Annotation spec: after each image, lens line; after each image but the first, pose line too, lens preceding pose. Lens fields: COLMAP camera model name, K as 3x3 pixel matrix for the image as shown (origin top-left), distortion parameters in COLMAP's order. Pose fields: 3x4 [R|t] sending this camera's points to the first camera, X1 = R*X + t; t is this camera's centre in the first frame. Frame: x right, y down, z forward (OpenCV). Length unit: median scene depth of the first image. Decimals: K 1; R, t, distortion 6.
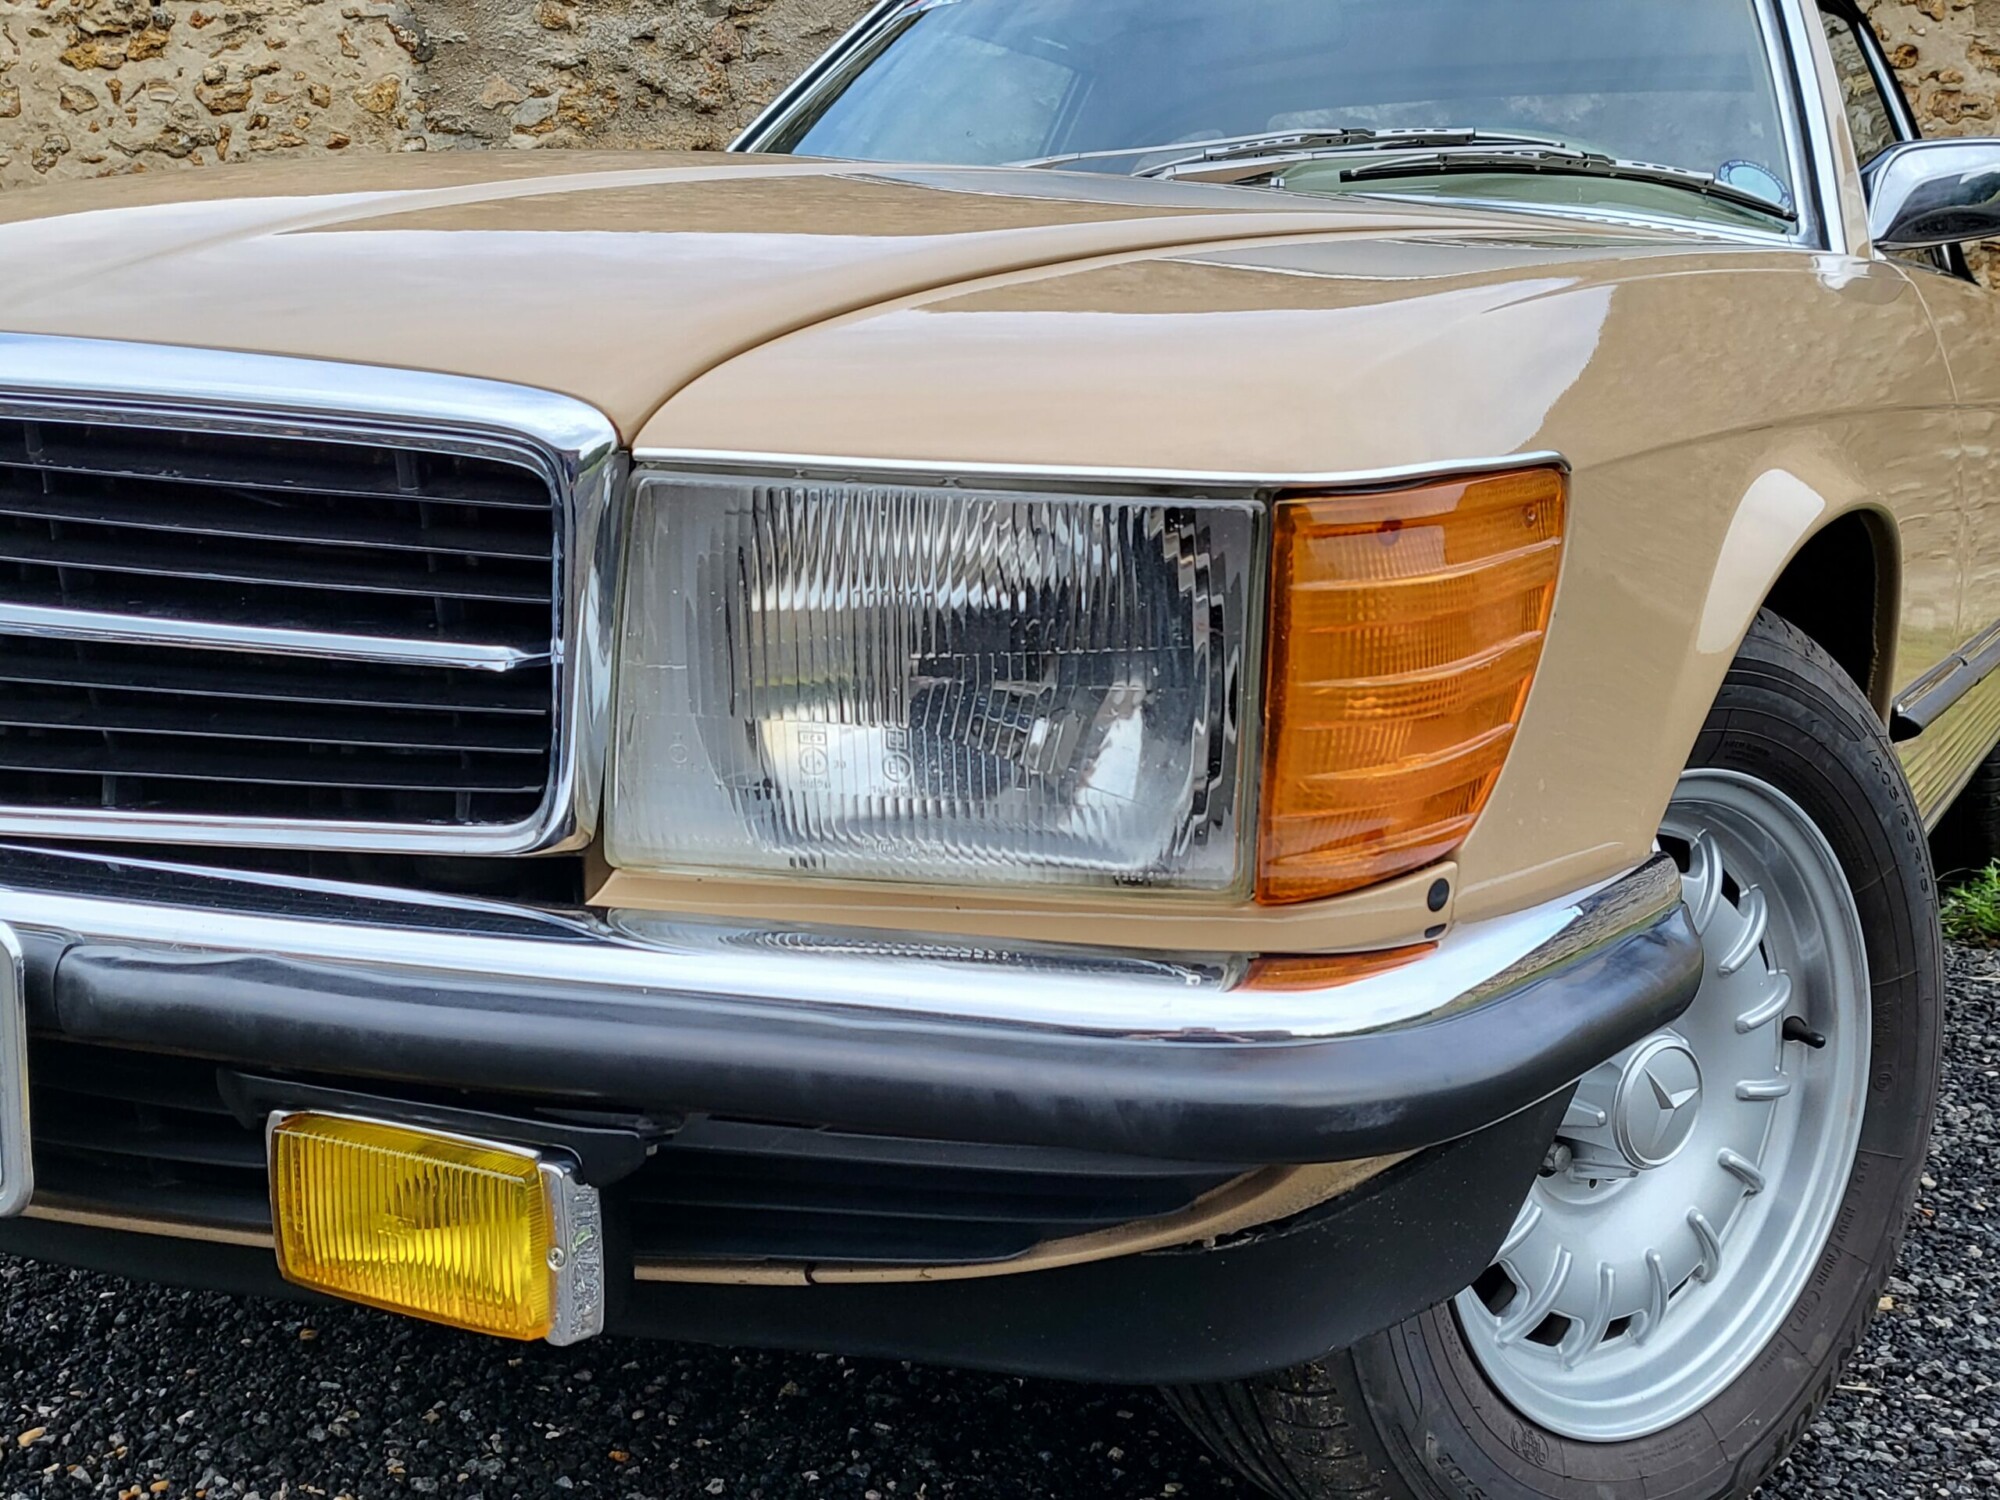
lens RADIAL K [[2337.7, 0, 959.7], [0, 2337.7, 759.2], [0, 0, 1]] dist [-0.004719, 0.000000]
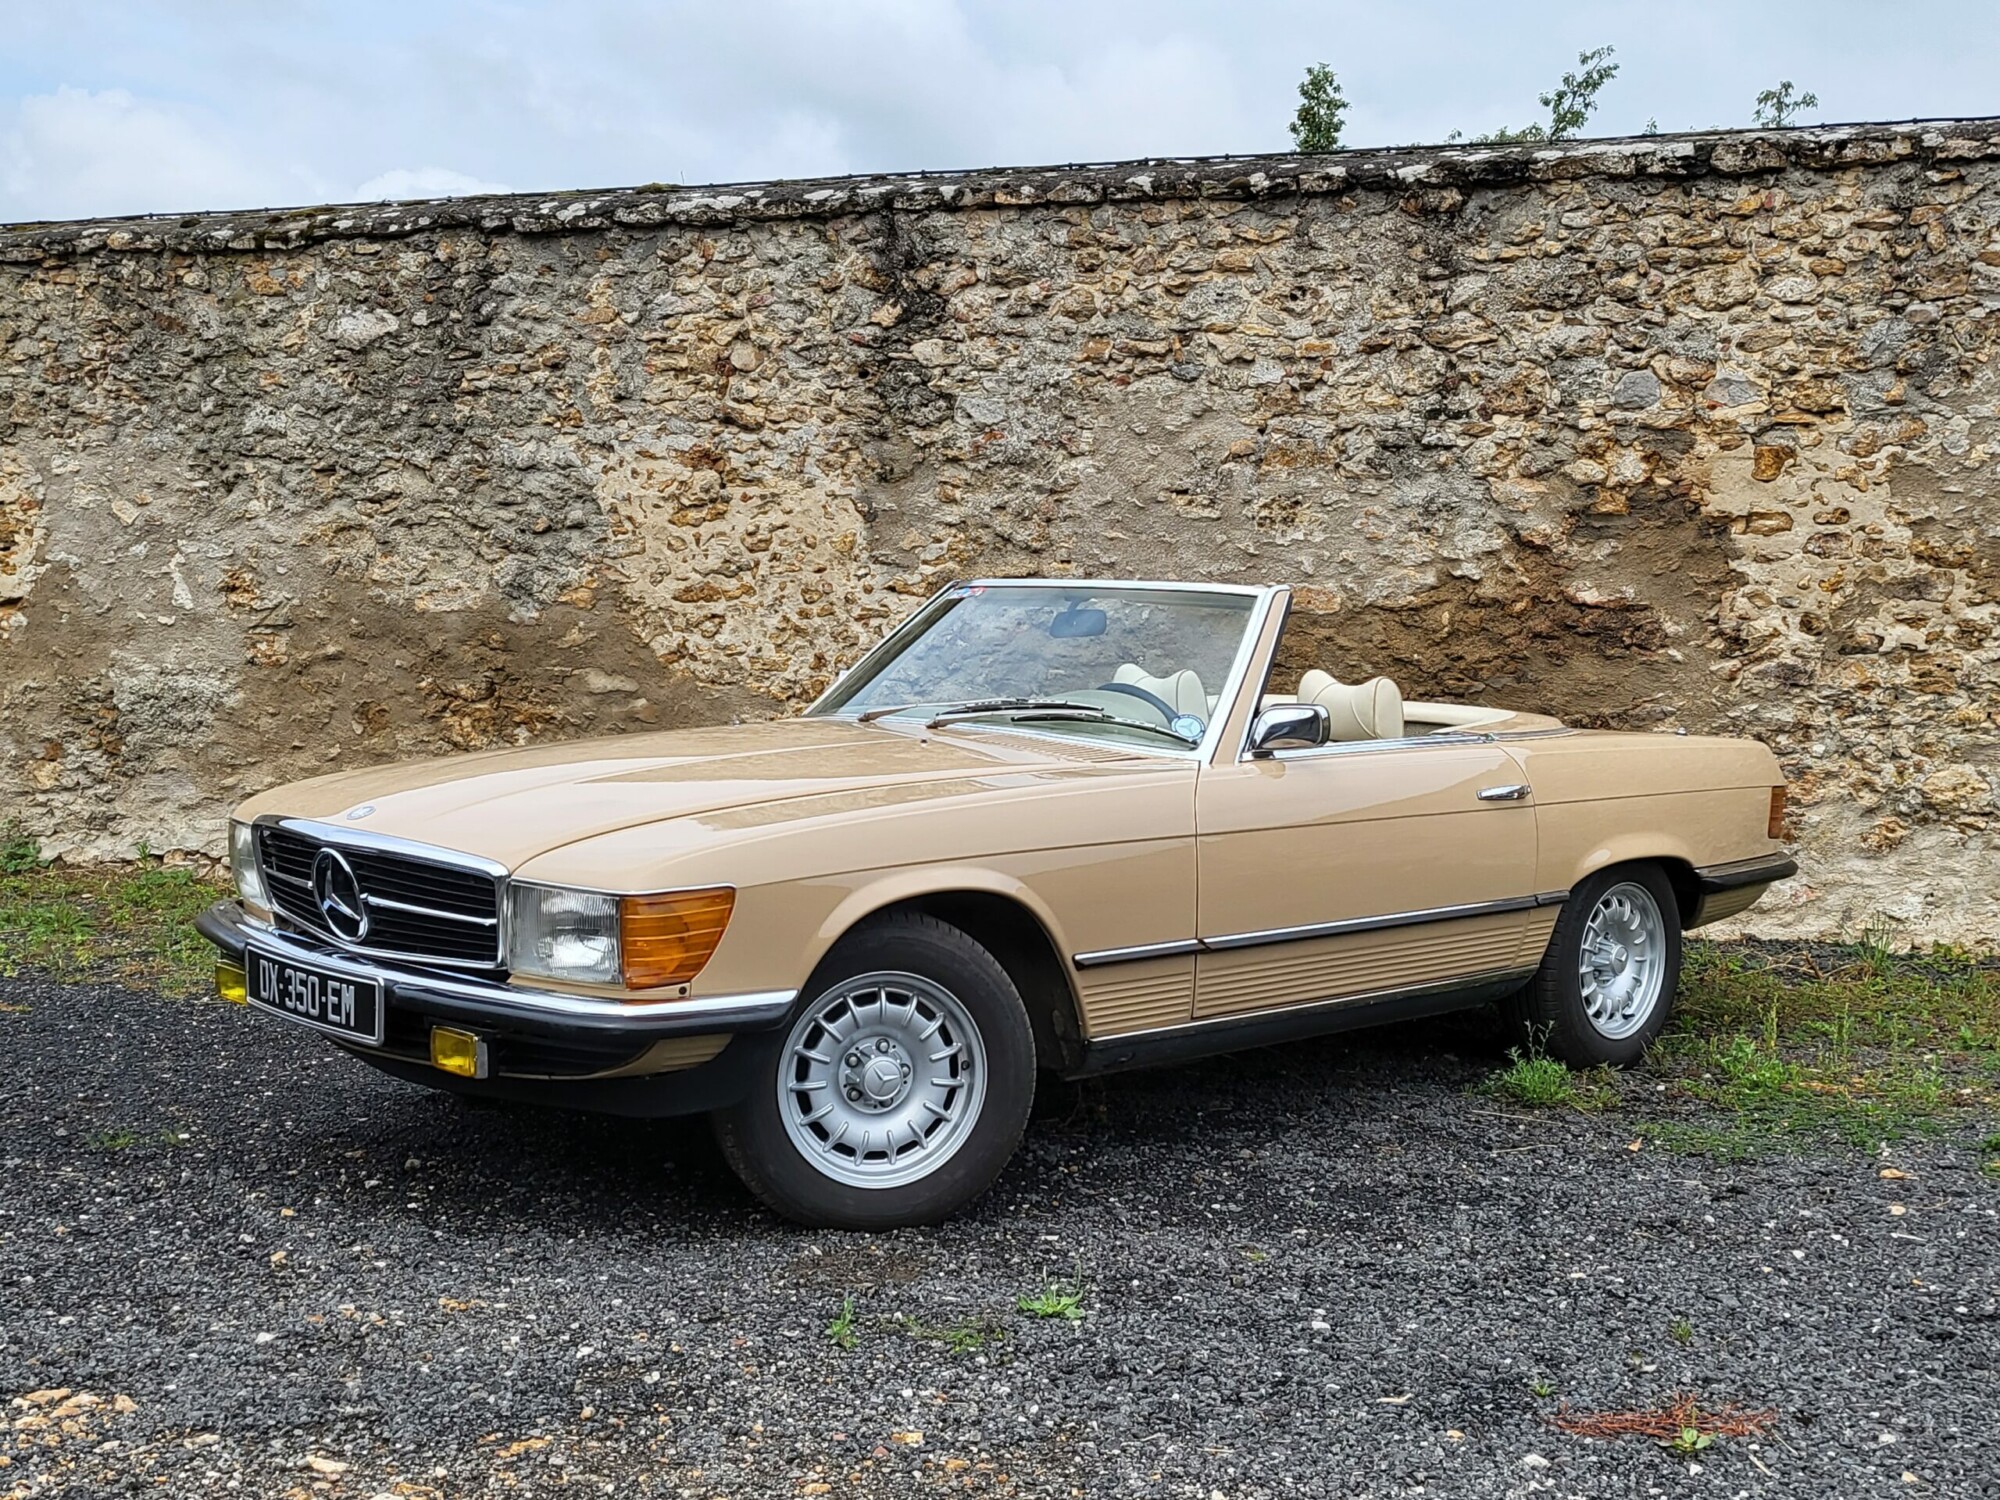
lens RADIAL K [[2337.7, 0, 979.8], [0, 2337.7, 715.6], [0, 0, 1]] dist [-0.004719, 0.000000]
pose [[0.949706, 0.024167, -0.312208, 1.202766], [-0.057499, 0.993524, -0.098001, -0.031076], [0.307818, 0.111024, 0.944945, -1.697582]]
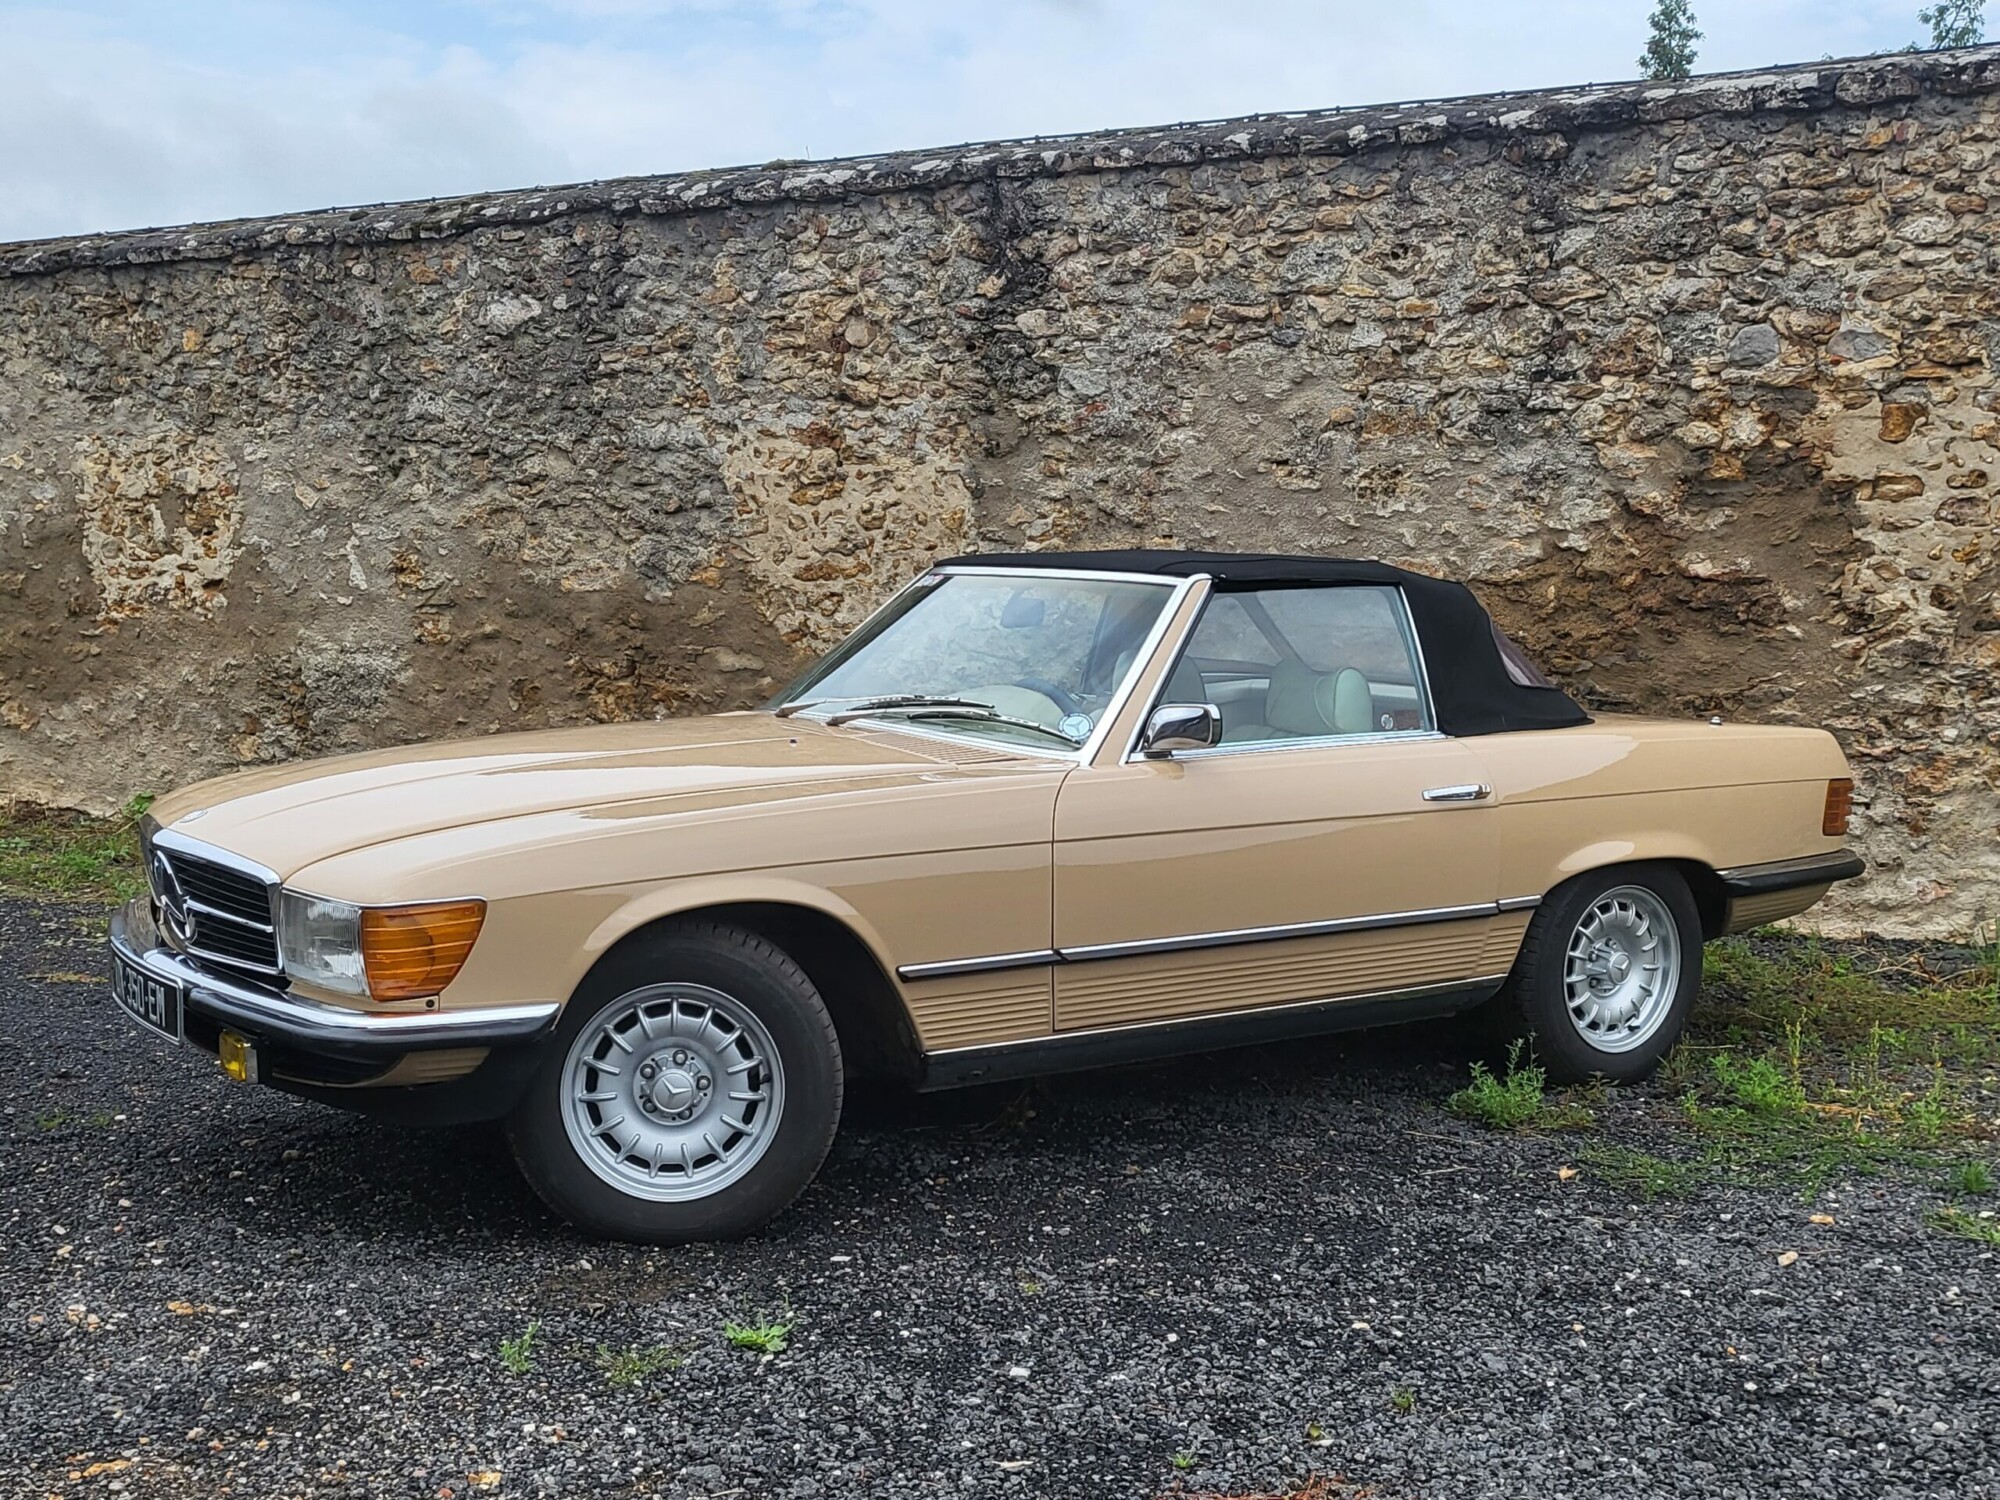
lens RADIAL K [[2337.7, 0, 984.8], [0, 2337.7, 759.2], [0, 0, 1]] dist [-0.004719, 0.000000]
pose [[0.880200, 0.039954, -0.472919, 1.835965], [-0.070382, 0.996421, -0.046812, -0.151319], [0.469356, 0.074489, 0.879862, -1.350718]]
